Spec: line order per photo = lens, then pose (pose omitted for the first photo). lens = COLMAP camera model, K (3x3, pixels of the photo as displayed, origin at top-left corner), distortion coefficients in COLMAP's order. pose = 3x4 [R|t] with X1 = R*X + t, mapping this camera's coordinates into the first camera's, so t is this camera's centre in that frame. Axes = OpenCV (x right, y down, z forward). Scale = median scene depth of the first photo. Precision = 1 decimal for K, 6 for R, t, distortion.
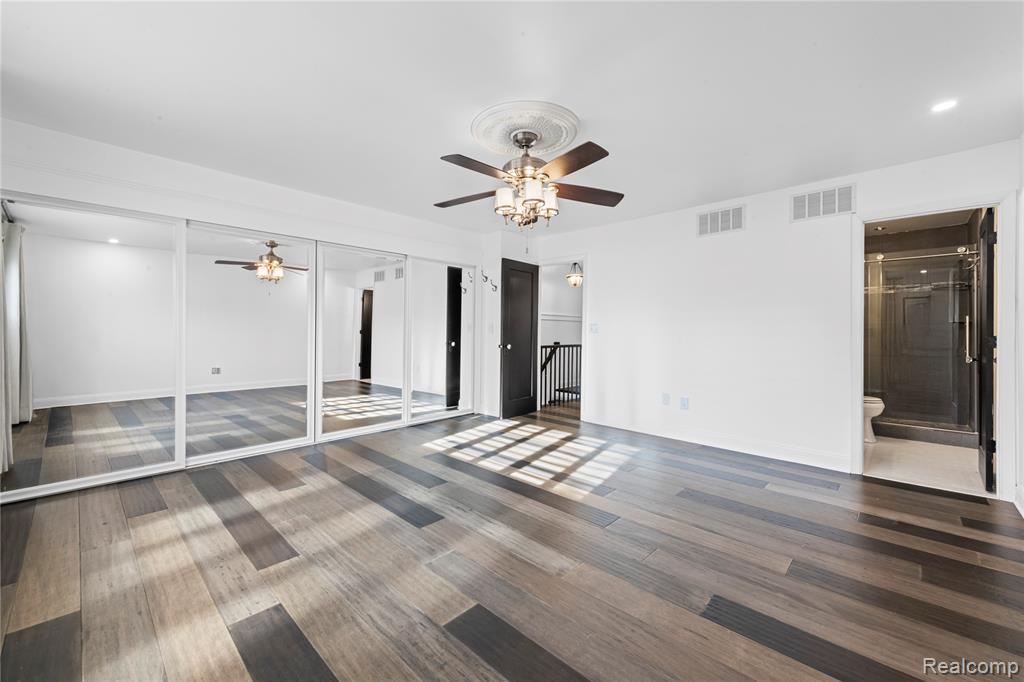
lens RADIAL K [[410.9, 0, 511.6], [0, 410.9, 334.5], [0, 0, 1]] dist [0.007151, -0.000258]
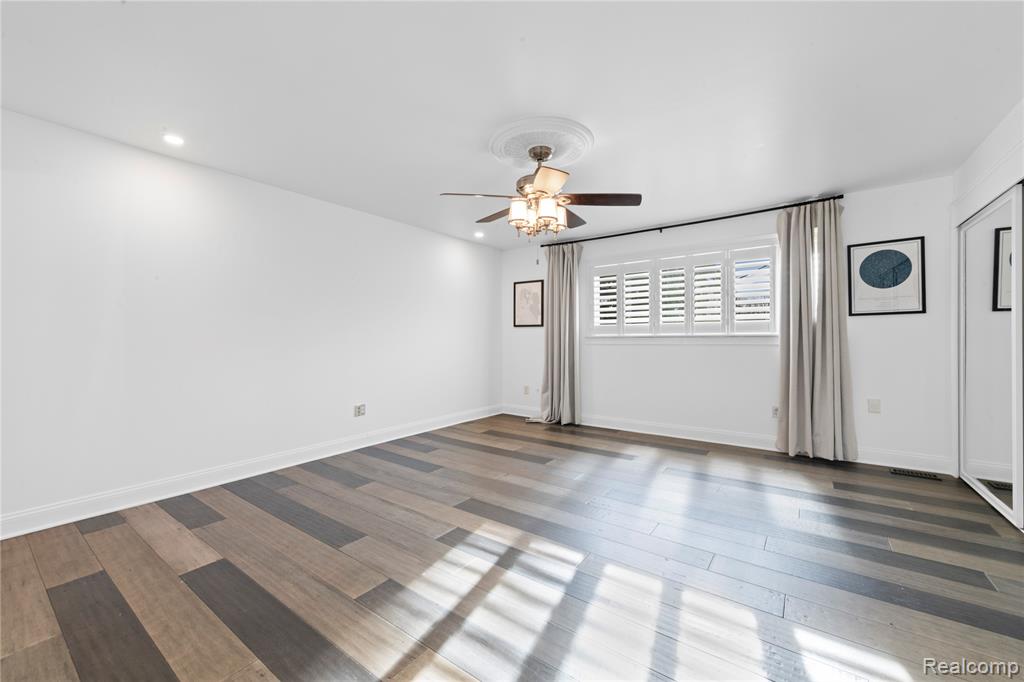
lens RADIAL K [[410.9, 0, 511.5], [0, 410.9, 337.8], [0, 0, 1]] dist [0.007151, -0.000258]
pose [[-0.991315, -0.004923, -0.131420, 0.257146], [-0.005327, 0.999982, 0.002719, -0.011939], [0.131404, 0.003396, -0.991323, 2.108698]]
